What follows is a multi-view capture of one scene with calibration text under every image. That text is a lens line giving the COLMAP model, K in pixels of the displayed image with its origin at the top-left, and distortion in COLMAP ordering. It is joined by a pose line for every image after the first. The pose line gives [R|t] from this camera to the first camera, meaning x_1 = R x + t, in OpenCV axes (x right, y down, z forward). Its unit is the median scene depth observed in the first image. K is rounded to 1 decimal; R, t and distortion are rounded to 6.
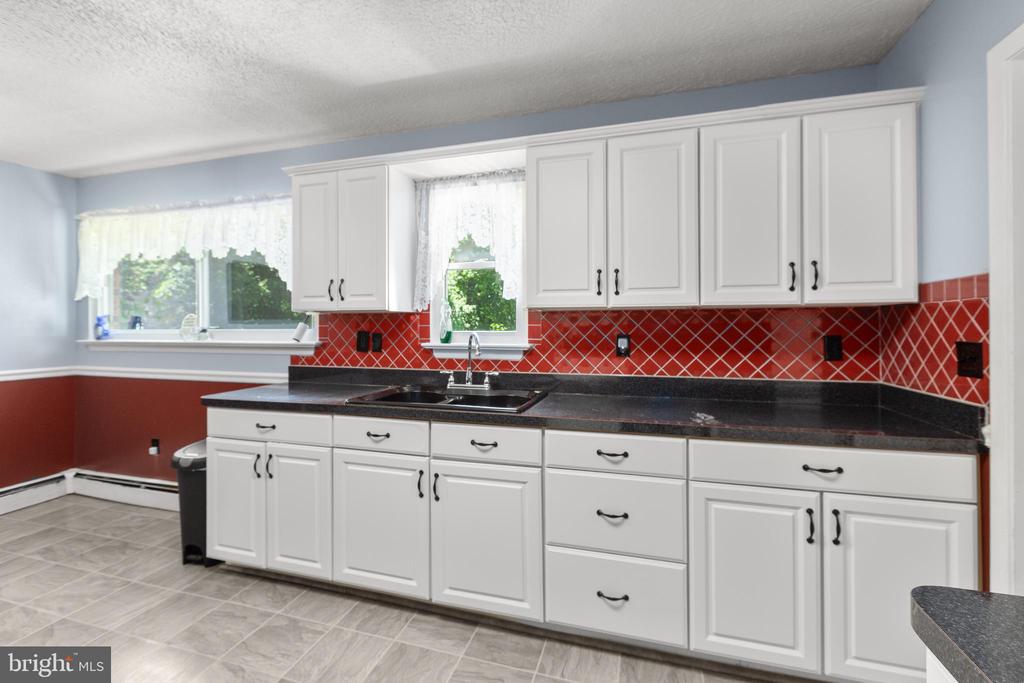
lens RADIAL K [[463.3, 0, 502.9], [0, 463.3, 323.3], [0, 0, 1]] dist [-0.001594, 0.000174]
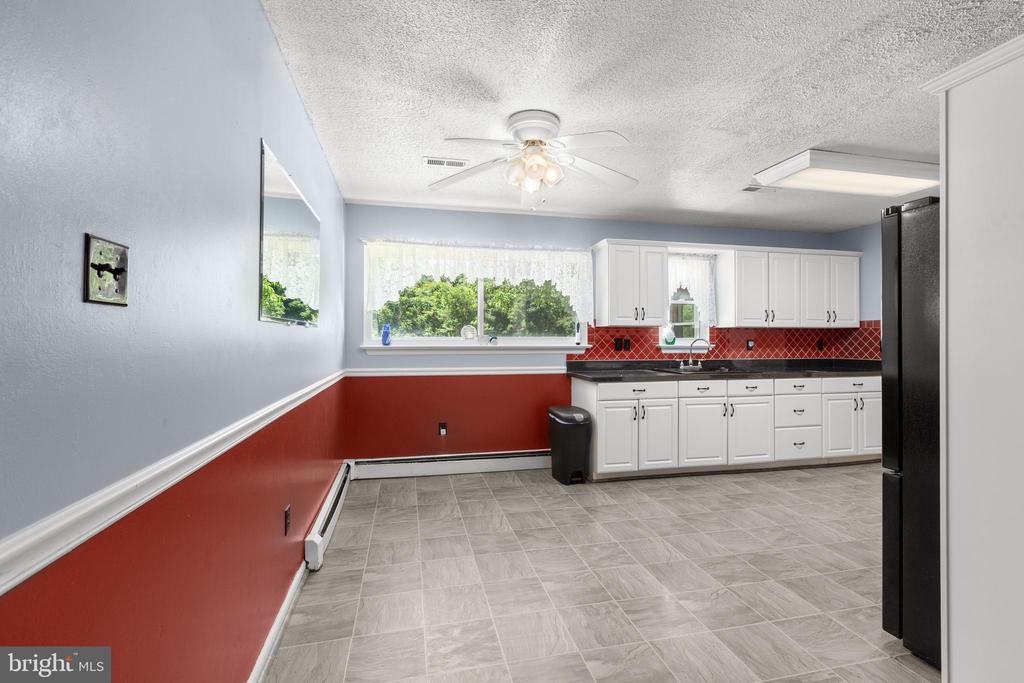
lens RADIAL K [[463.3, 0, 516.0], [0, 463.3, 336.9], [0, 0, 1]] dist [-0.001594, 0.000174]
pose [[0.863250, 0.004862, 0.504753, -1.619573], [-0.006045, 0.999981, 0.000707, 0.015678], [-0.504741, -0.003661, 0.863263, -0.265143]]
